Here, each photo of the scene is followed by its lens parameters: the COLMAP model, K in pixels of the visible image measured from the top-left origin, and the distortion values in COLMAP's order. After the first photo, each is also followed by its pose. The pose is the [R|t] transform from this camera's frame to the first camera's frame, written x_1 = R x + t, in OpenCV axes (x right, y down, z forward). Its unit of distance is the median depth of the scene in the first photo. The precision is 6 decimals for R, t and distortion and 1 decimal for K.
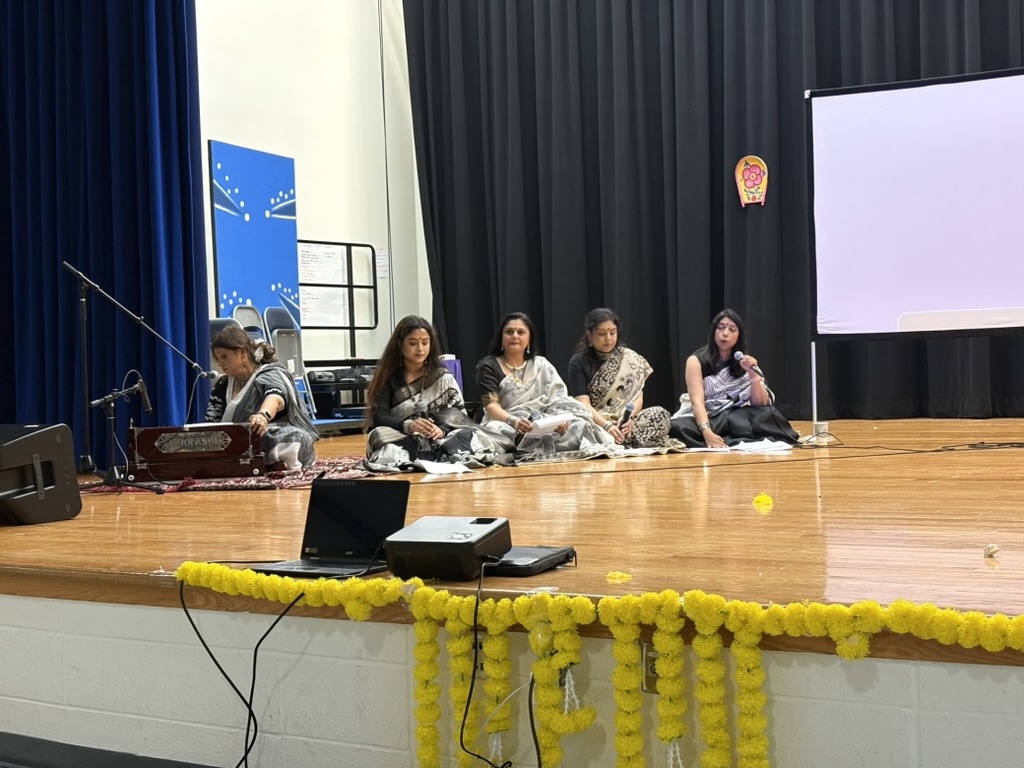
lens RADIAL K [[1526.7, 0, 507.4], [0, 1526.7, 383.6], [0, 0, 1]] dist [0.239012, -0.923016]
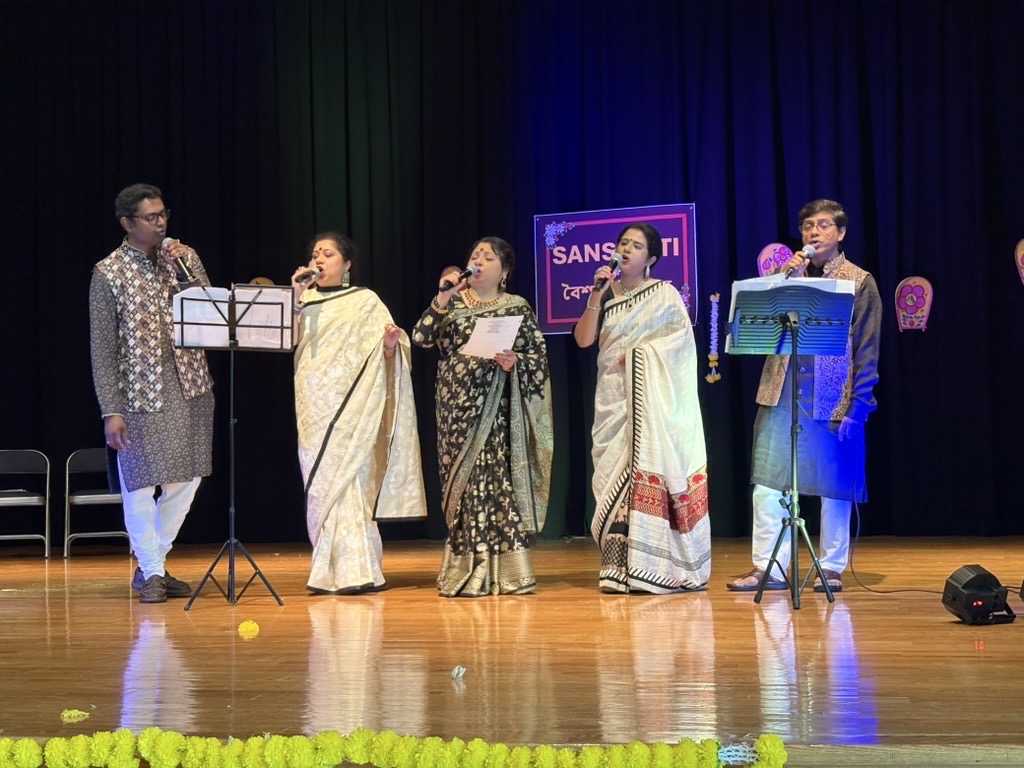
lens RADIAL K [[1526.7, 0, 507.4], [0, 1526.7, 383.6], [0, 0, 1]] dist [0.239012, -0.923016]
pose [[0.952242, 0.034165, 0.303425, 0.029712], [-0.010301, 0.996749, -0.079906, -0.000984], [-0.305169, 0.072965, 0.949499, 0.020761]]
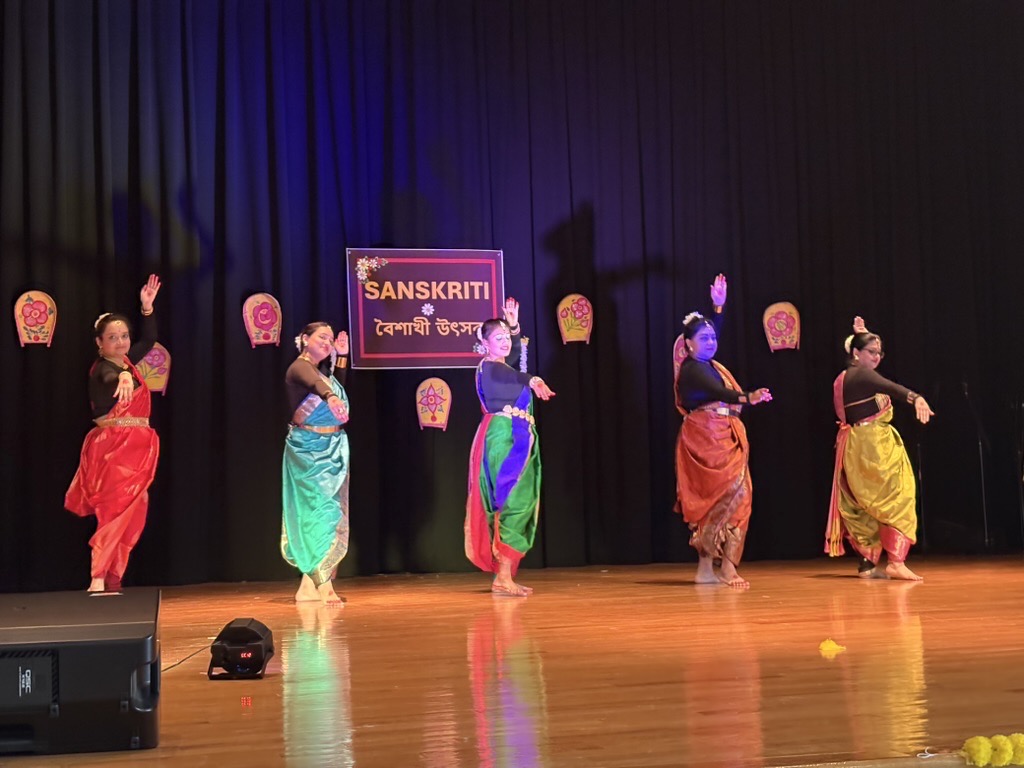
lens RADIAL K [[1526.7, 0, 507.4], [0, 1526.7, 383.6], [0, 0, 1]] dist [0.239012, -0.923016]
pose [[0.665764, 0.073260, 0.742557, -1.029311], [0.008928, 0.994315, -0.106103, 0.009676], [-0.746109, 0.077269, 0.661325, 0.666579]]
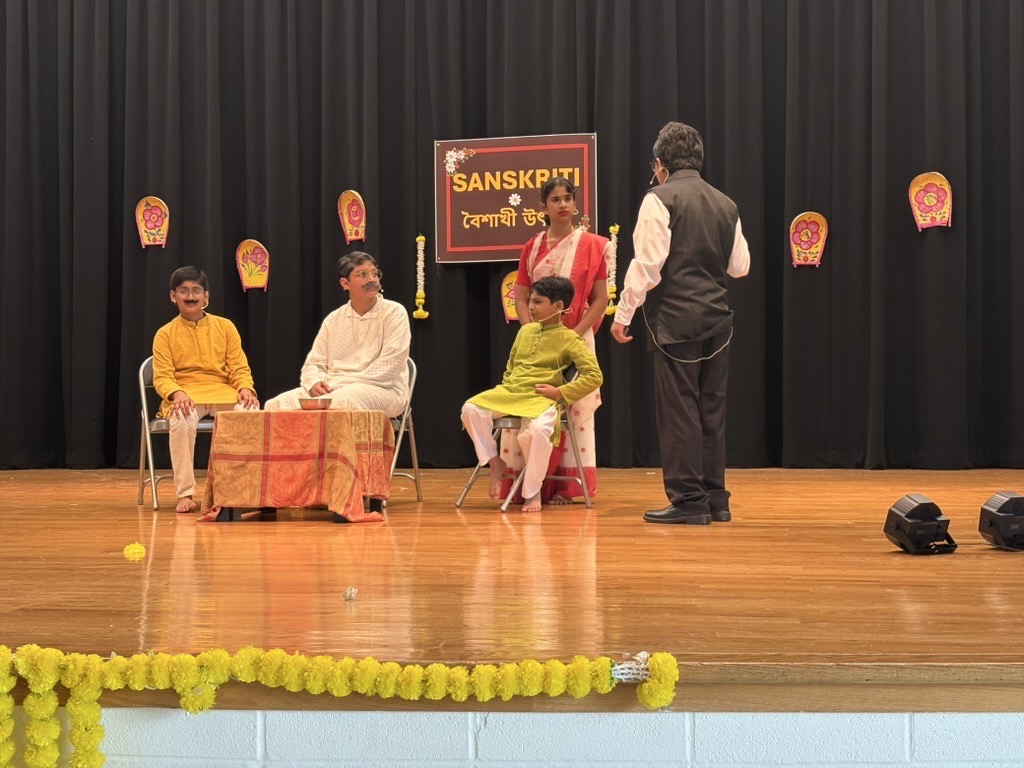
lens RADIAL K [[1526.7, 0, 507.4], [0, 1526.7, 383.6], [0, 0, 1]] dist [0.239012, -0.923016]
pose [[0.929016, 0.036069, 0.368277, 0.035593], [-0.023611, 0.998988, -0.038280, 0.007939], [-0.369286, 0.026867, 0.928928, 0.039584]]
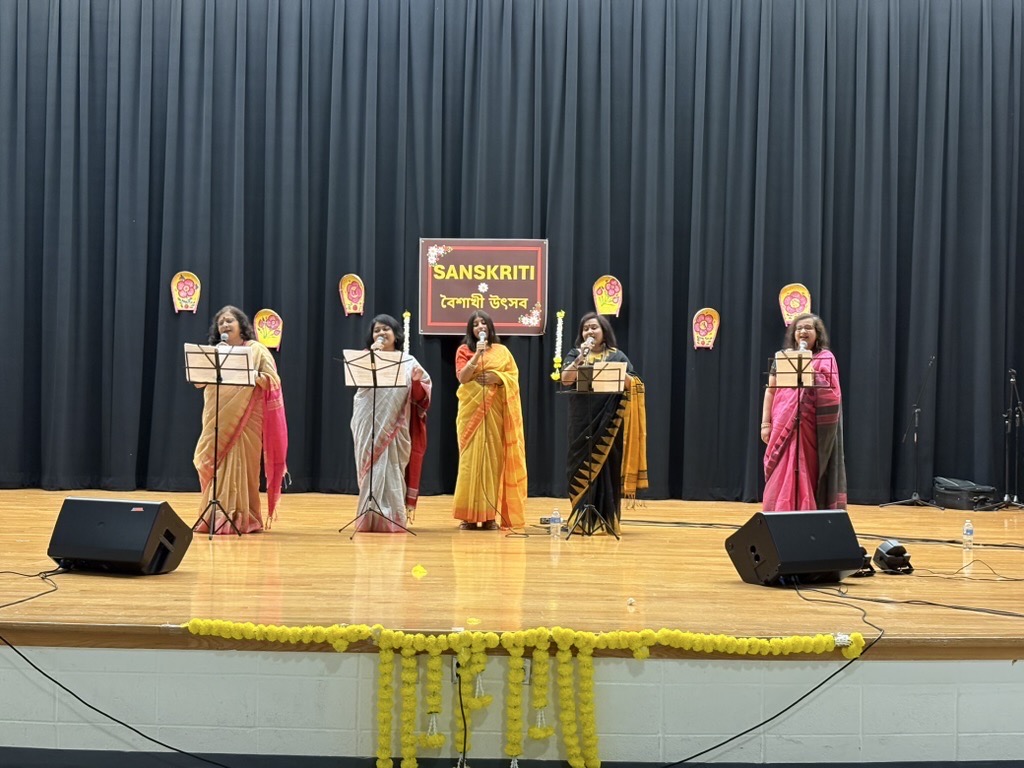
lens RADIAL K [[1523.3, 0, 498.3], [0, 1523.3, 380.8], [0, 0, 1]] dist [0.220844, -0.881027]
pose [[0.854679, 0.060035, 0.515675, -0.793890], [-0.044734, 0.998113, -0.042058, -0.072814], [-0.517227, 0.012878, 0.855752, -0.493486]]
